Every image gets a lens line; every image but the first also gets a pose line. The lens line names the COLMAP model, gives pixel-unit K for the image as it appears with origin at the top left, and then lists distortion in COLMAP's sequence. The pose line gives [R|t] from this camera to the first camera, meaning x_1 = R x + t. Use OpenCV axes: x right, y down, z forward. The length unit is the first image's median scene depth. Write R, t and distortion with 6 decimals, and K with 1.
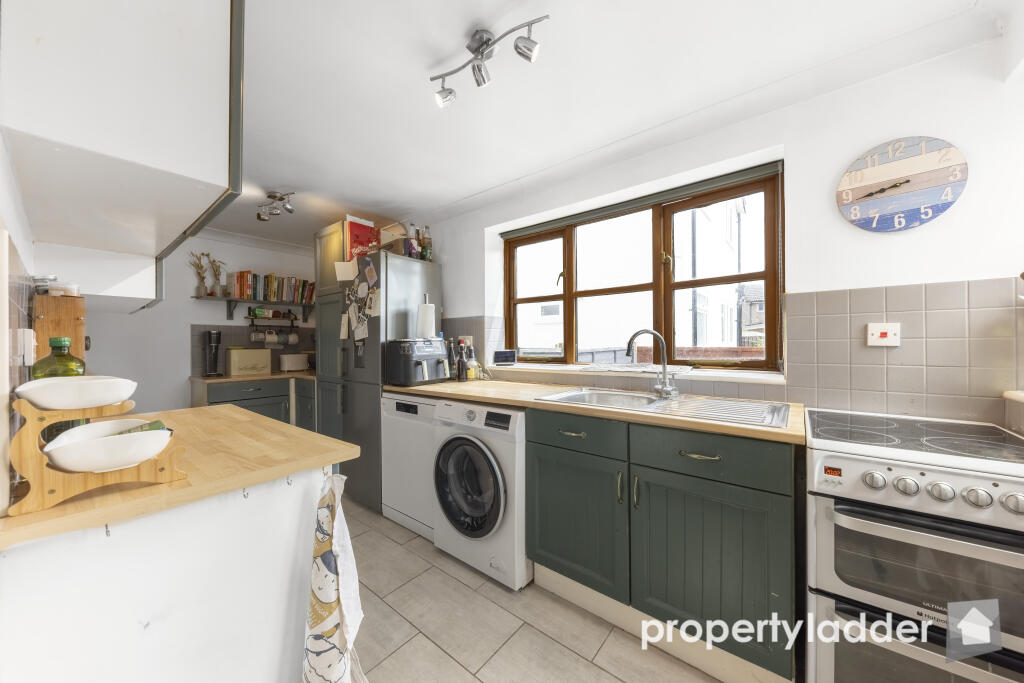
lens RADIAL K [[355.1, 0, 514.9], [0, 355.1, 346.6], [0, 0, 1]] dist [-0.001342, -0.000133]
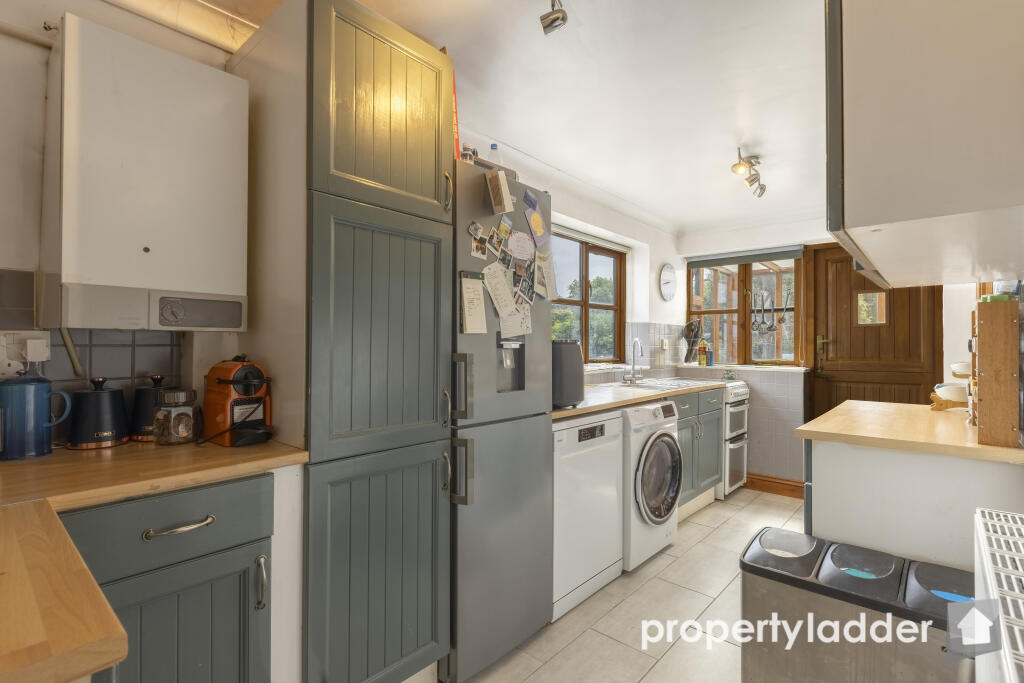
lens RADIAL K [[479.4, 0, 510.1], [0, 479.4, 343.4], [0, 0, 1]] dist [0.004247, -0.000183]
pose [[0.054468, 0.013446, 0.998425, -1.294943], [-0.002306, 0.999908, -0.013340, -0.000917], [-0.998513, -0.001576, 0.054494, 1.092680]]
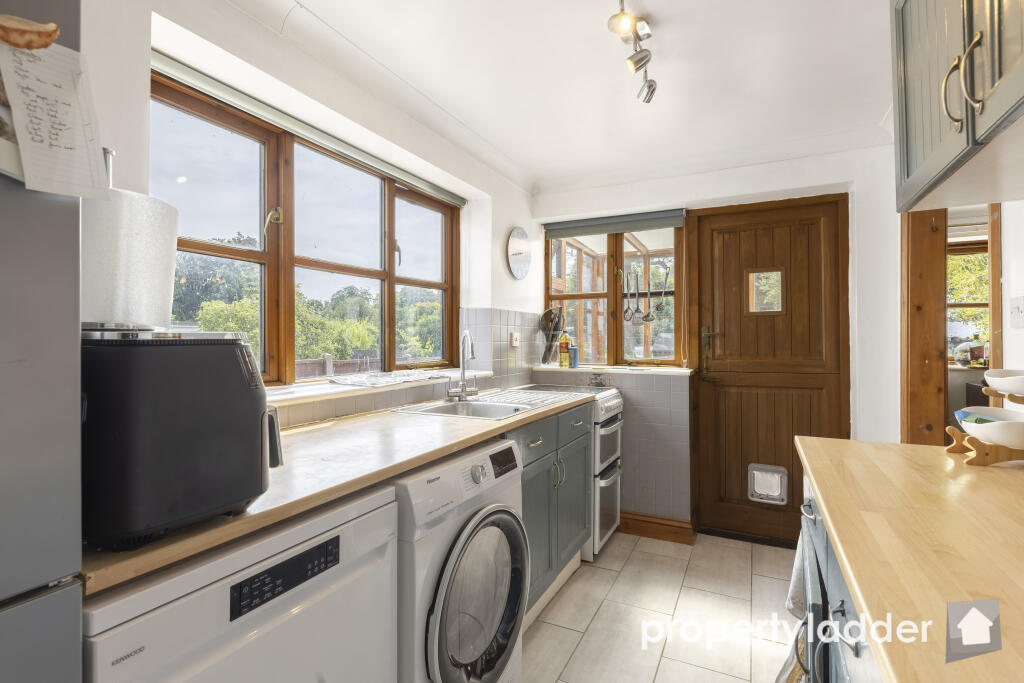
lens RADIAL K [[479.4, 0, 515.6], [0, 479.4, 338.0], [0, 0, 1]] dist [0.004247, -0.000183]
pose [[-0.219323, 0.013600, 0.975558, -0.707397], [0.006869, 0.999900, -0.012395, -0.010595], [-0.975628, 0.003982, -0.219394, 0.886043]]
